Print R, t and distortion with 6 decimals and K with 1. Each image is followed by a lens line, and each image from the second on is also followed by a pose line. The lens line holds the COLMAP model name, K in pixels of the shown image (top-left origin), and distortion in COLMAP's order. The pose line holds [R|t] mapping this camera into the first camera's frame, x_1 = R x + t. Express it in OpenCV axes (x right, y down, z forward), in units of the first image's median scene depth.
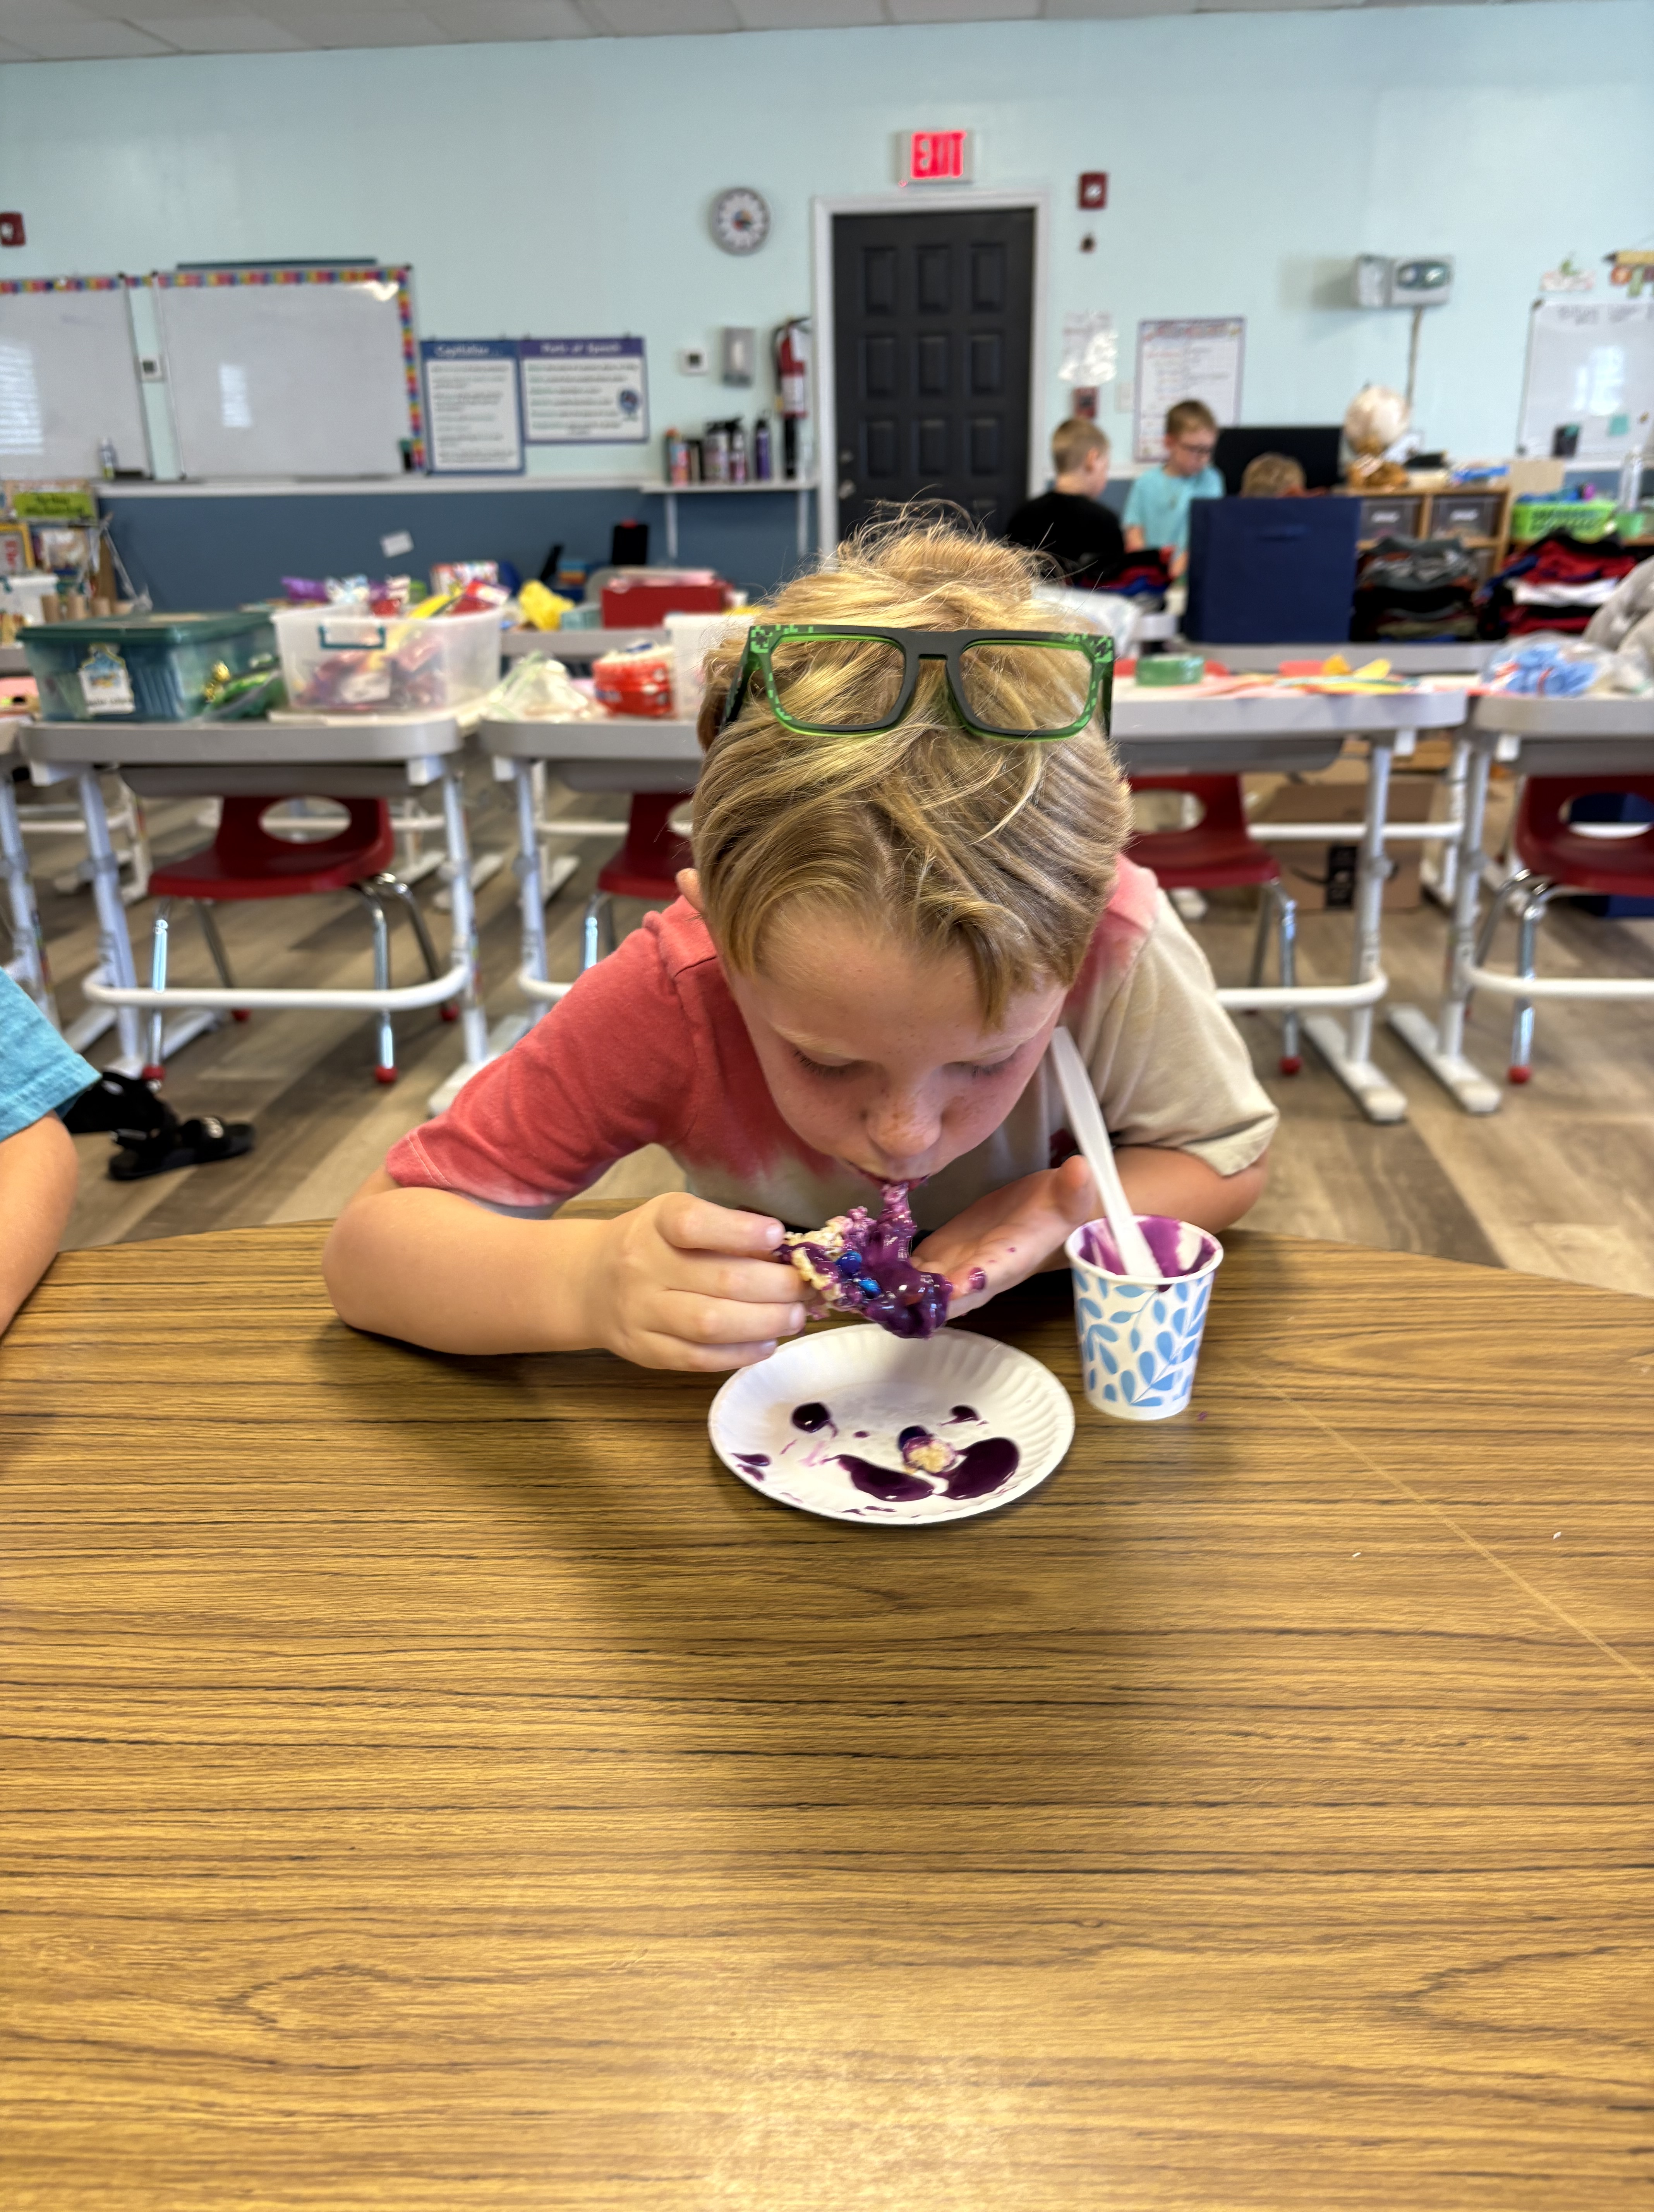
lens RADIAL K [[1671.8, 0, 845.8], [0, 1671.8, 1096.6], [0, 0, 1]] dist [0.002947, 0.005587]
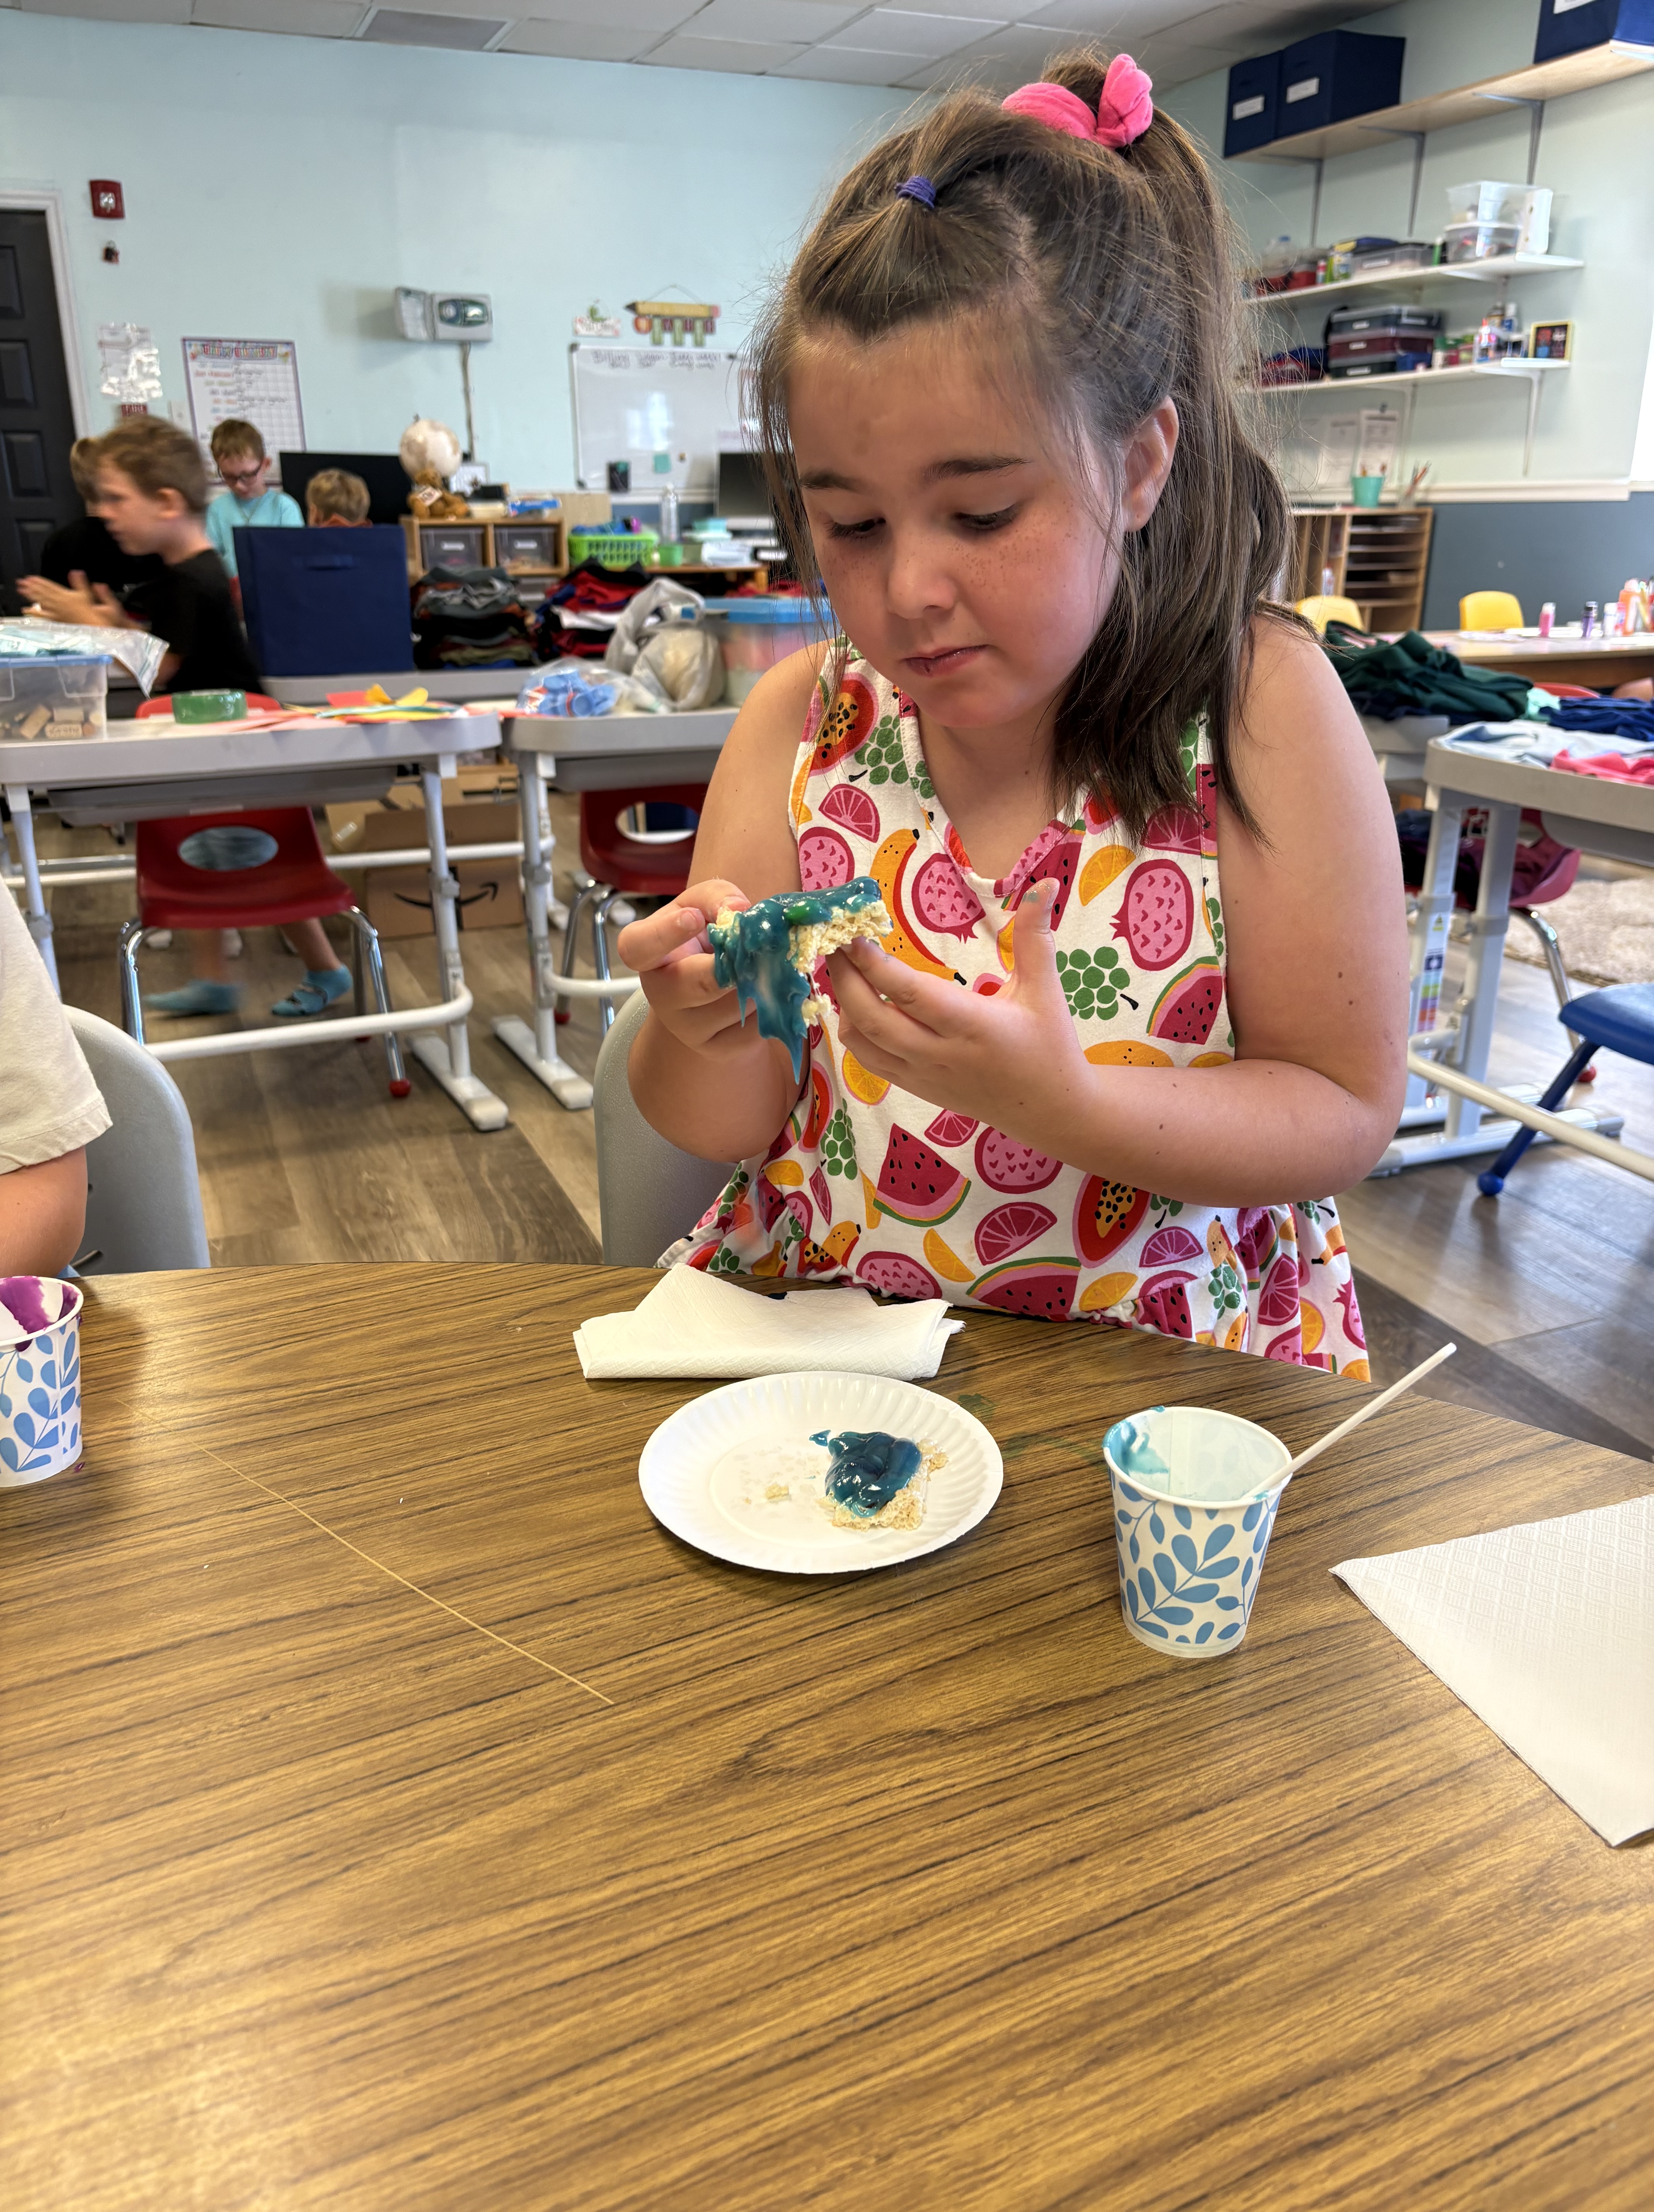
lens RADIAL K [[1662.2, 0, 825.5], [0, 1662.2, 1127.9], [0, 0, 1]] dist [0.011884, 0.001212]
pose [[0.888489, -0.147361, 0.434594, 0.058984], [0.145258, 0.988654, 0.038262, 0.004945], [-0.435301, 0.029133, 0.899813, -0.027534]]
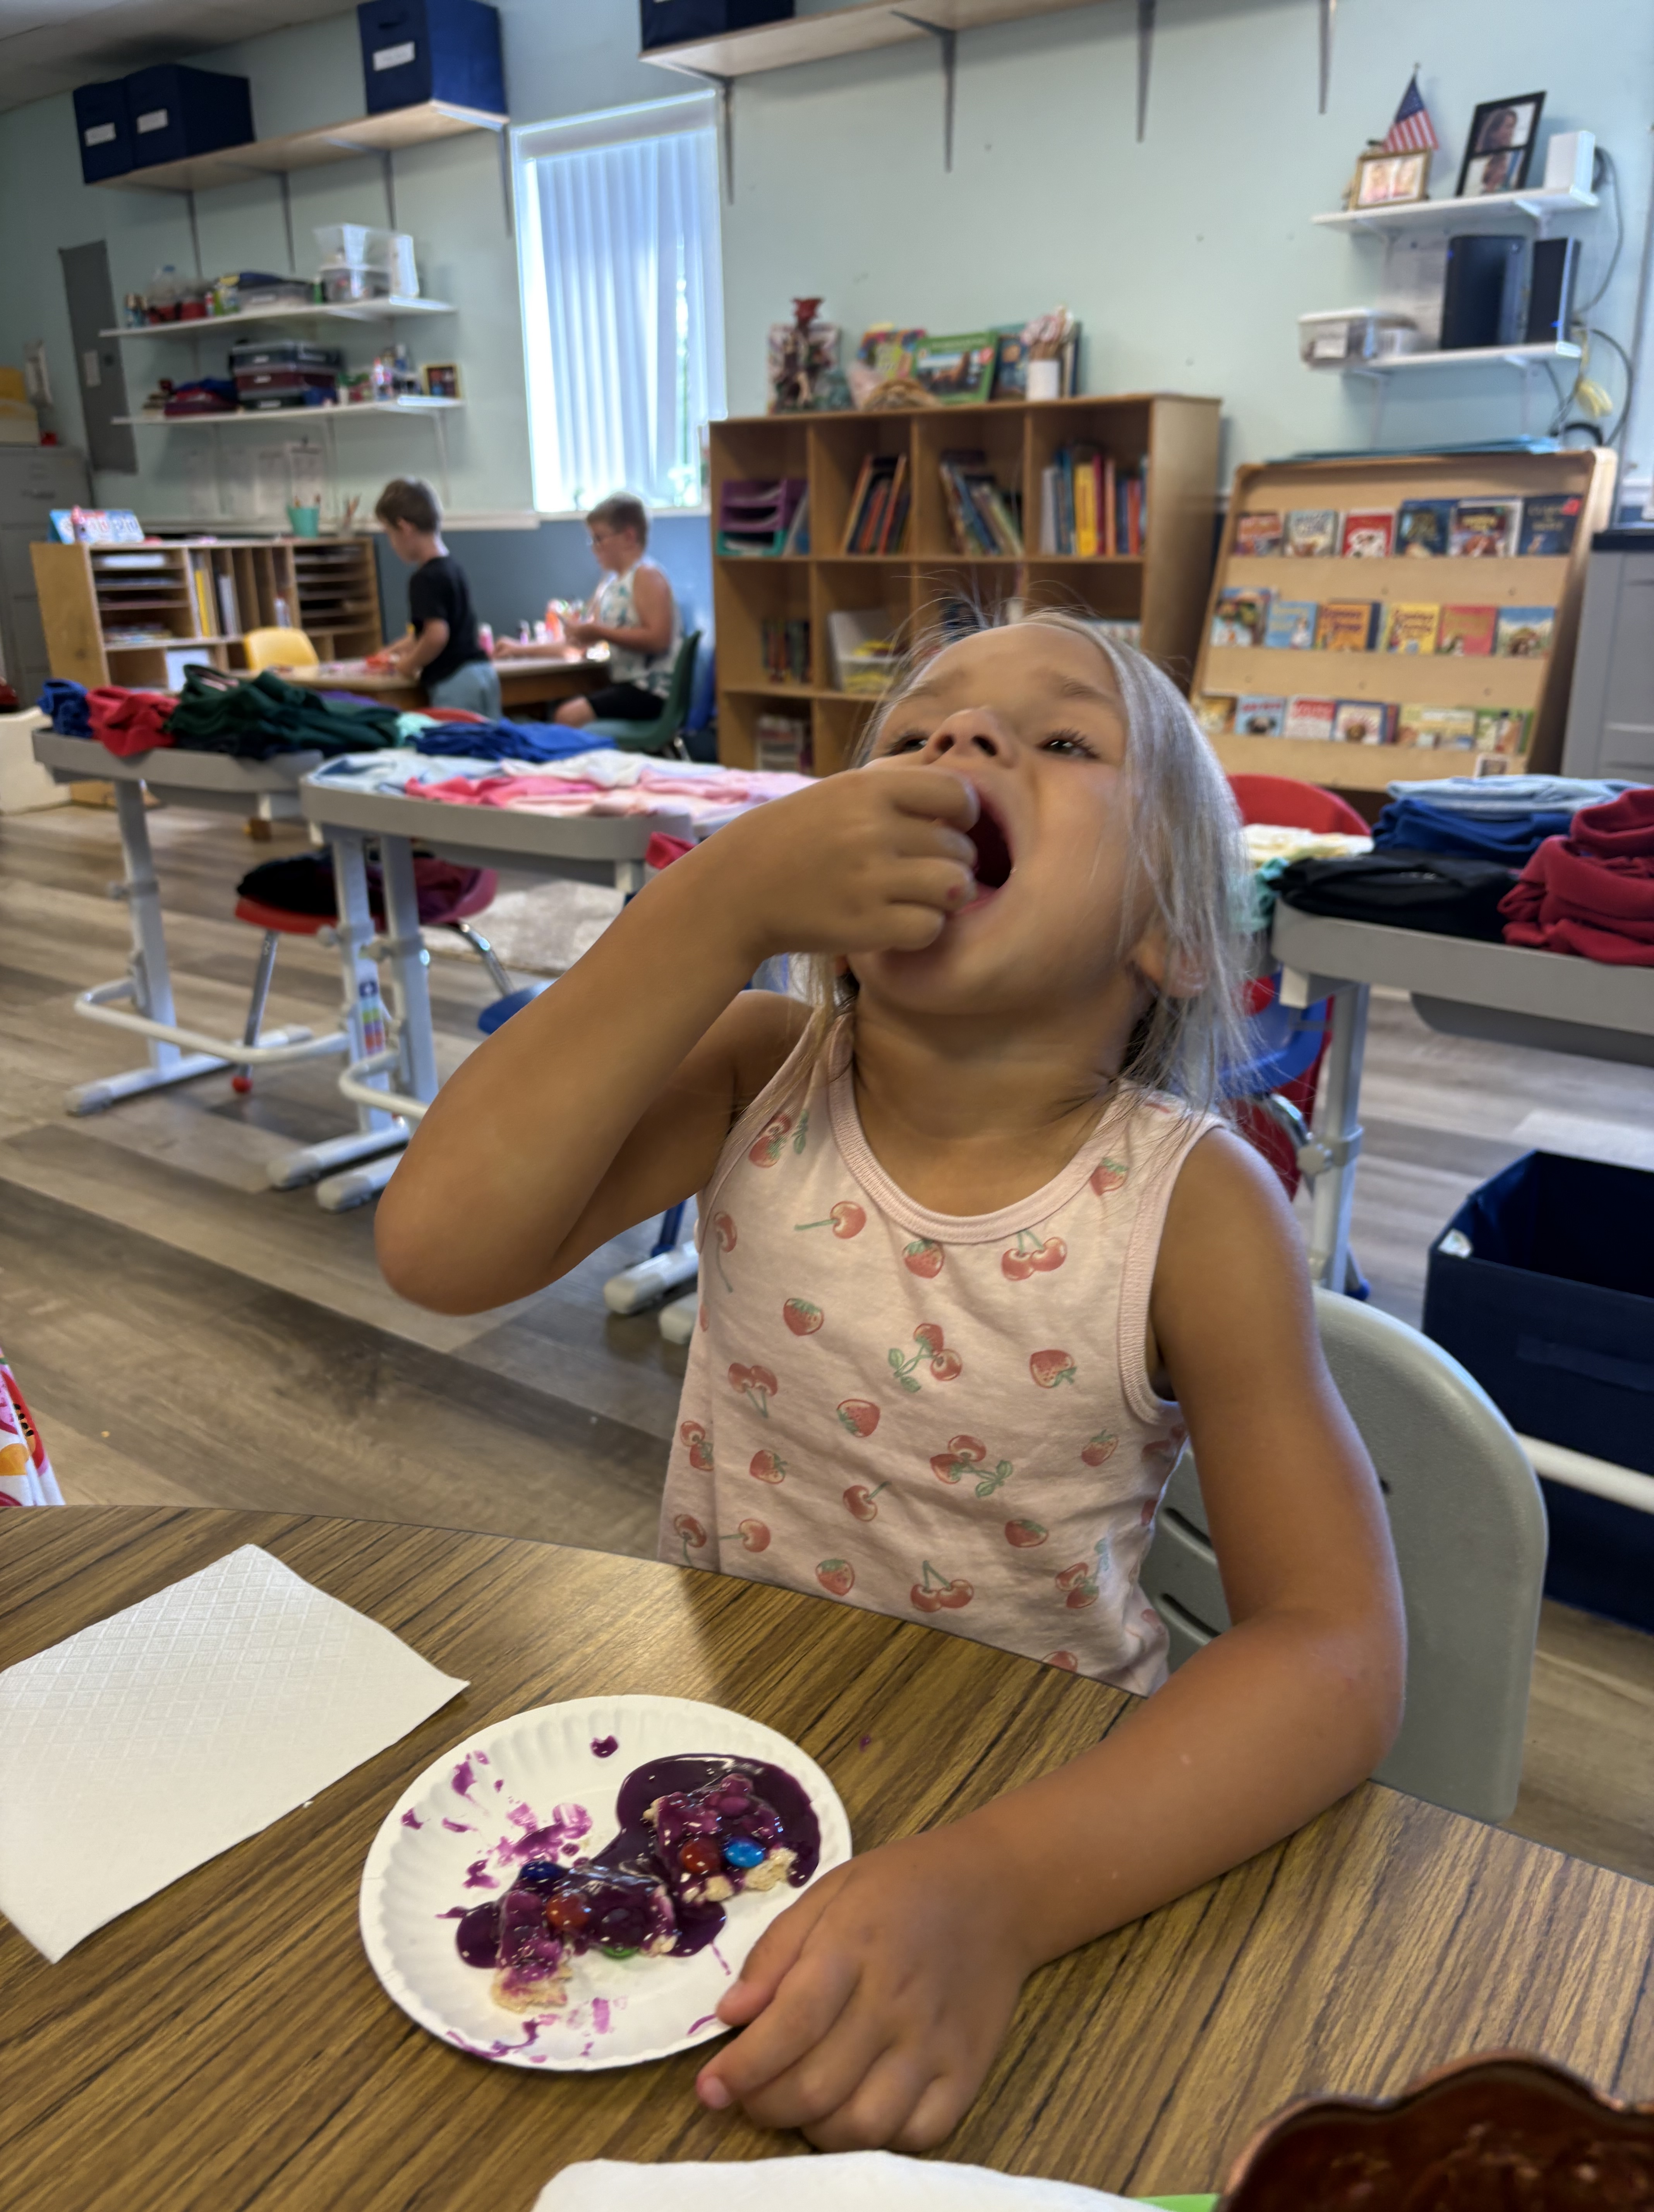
lens RADIAL K [[1657.4, 0, 832.3], [0, 1657.4, 1127.9], [0, 0, 1]] dist [0.000159, -0.005194]
pose [[0.515118, -0.288497, 0.807108, 0.137981], [0.301011, 0.942563, 0.144801, 0.017410], [-0.802525, 0.168358, 0.572371, -0.086982]]
